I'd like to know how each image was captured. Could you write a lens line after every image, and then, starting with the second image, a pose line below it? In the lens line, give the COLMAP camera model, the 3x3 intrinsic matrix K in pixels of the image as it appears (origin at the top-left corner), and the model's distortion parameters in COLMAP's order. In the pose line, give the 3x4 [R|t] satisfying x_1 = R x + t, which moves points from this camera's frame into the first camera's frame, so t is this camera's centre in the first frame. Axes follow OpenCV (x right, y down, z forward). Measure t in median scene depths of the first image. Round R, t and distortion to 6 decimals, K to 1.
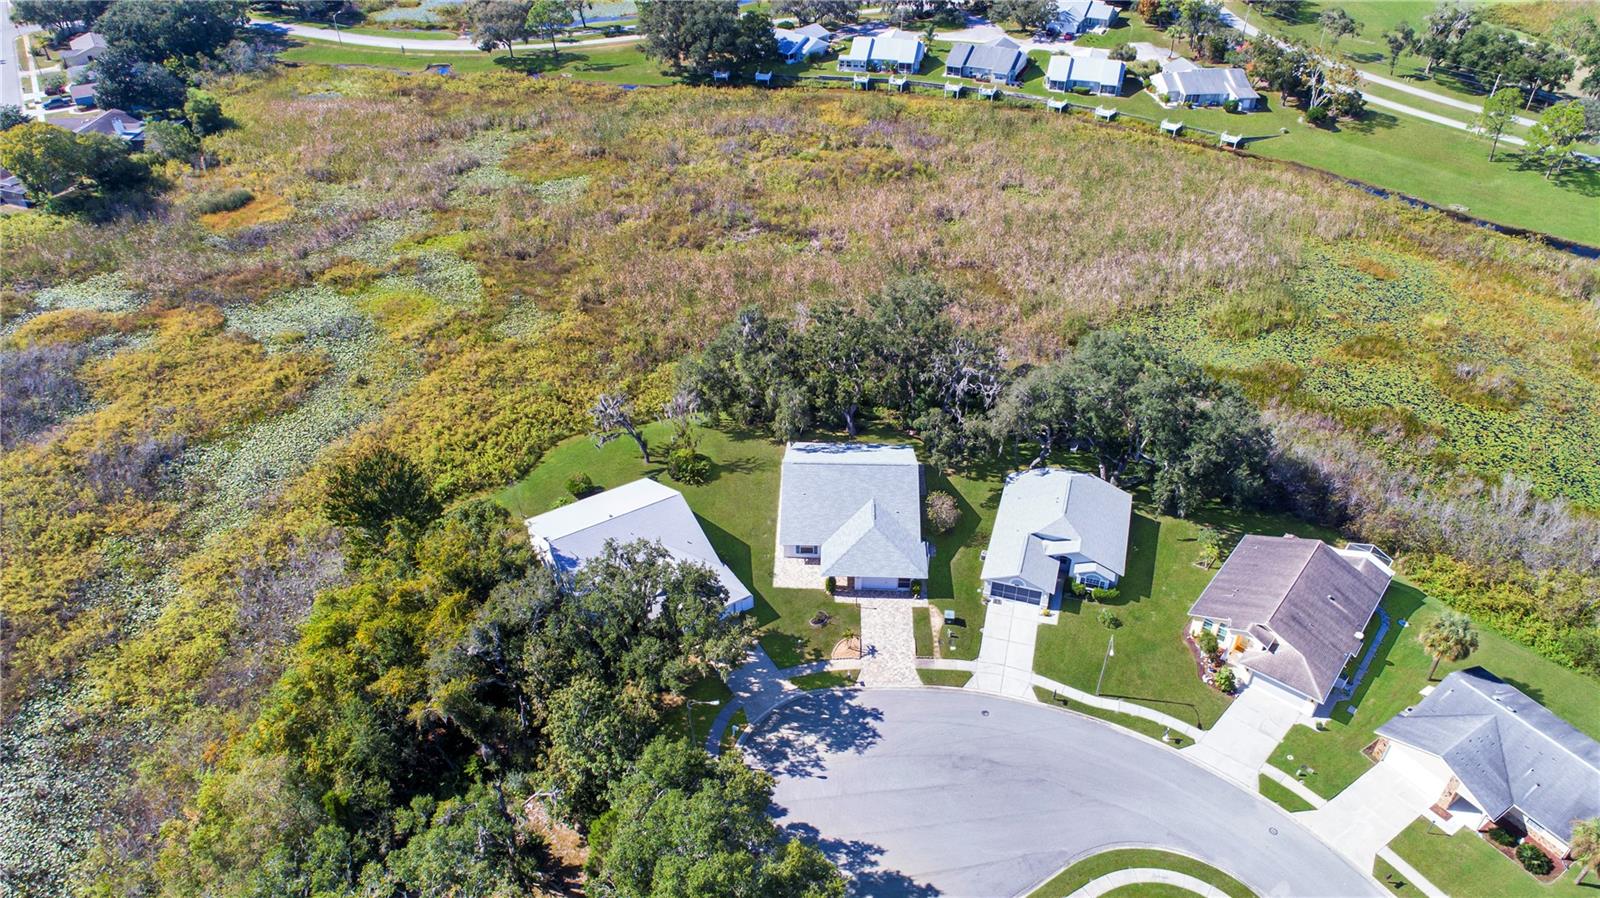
lens RADIAL K [[1107.9, 0, 799.5], [0, 1107.9, 452.2], [0, 0, 1]] dist [-0.020618, 0.005804]
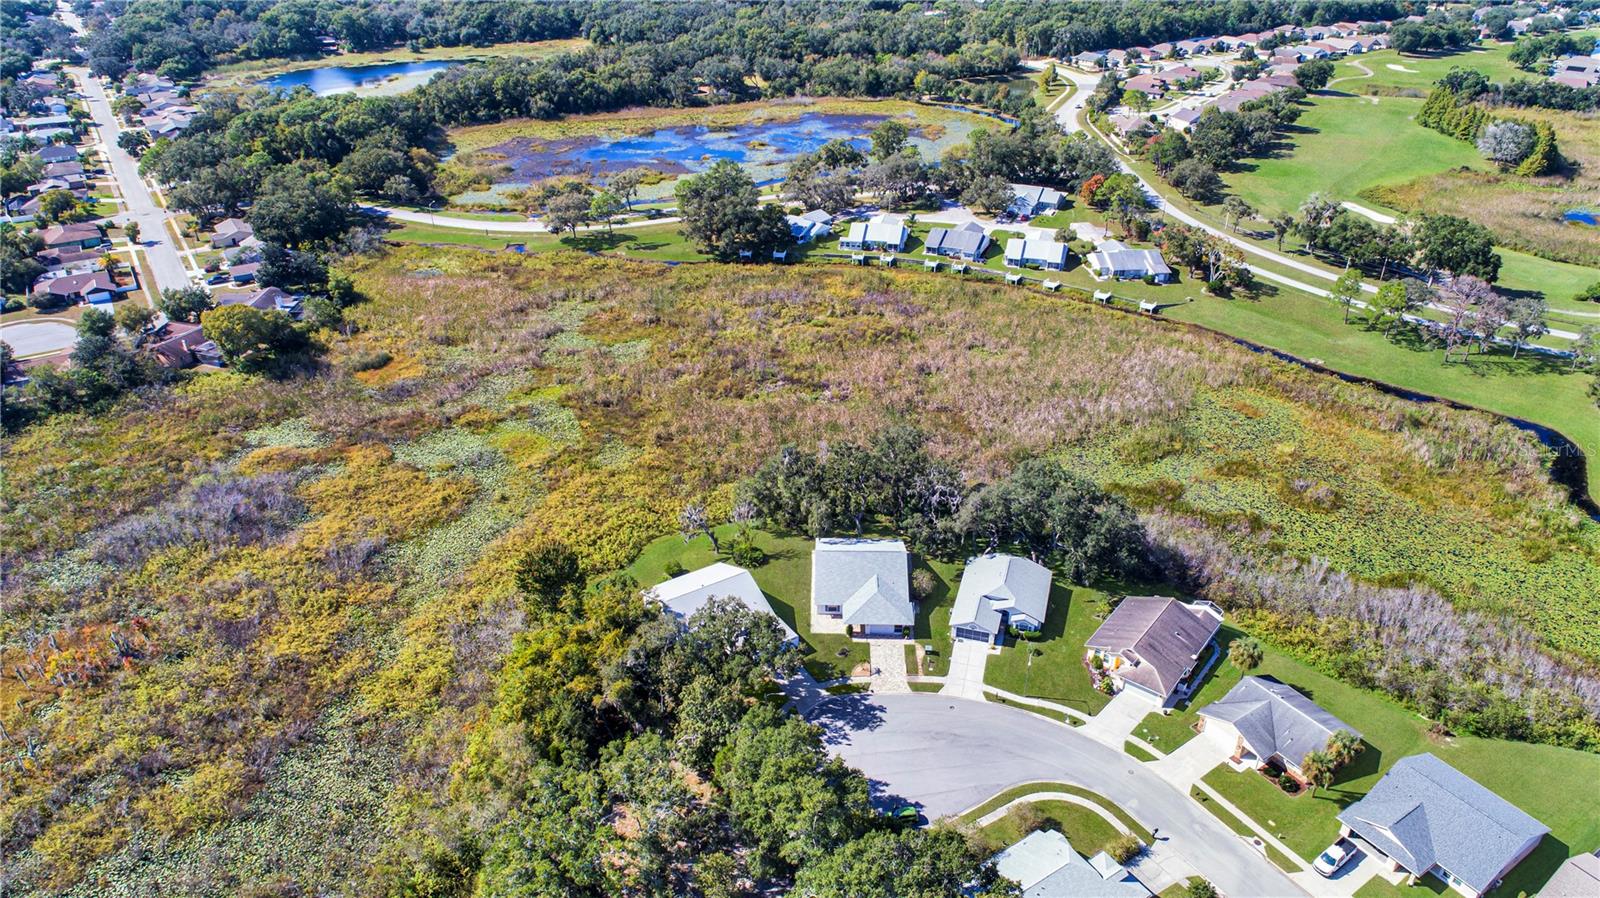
lens RADIAL K [[1107.9, 0, 797.8], [0, 1107.9, 444.4], [0, 0, 1]] dist [-0.020618, 0.005804]
pose [[0.999963, -0.006470, 0.005637, -0.038825], [0.007074, 0.993362, -0.114811, 0.032547], [-0.004856, 0.114846, 0.993371, -0.413704]]
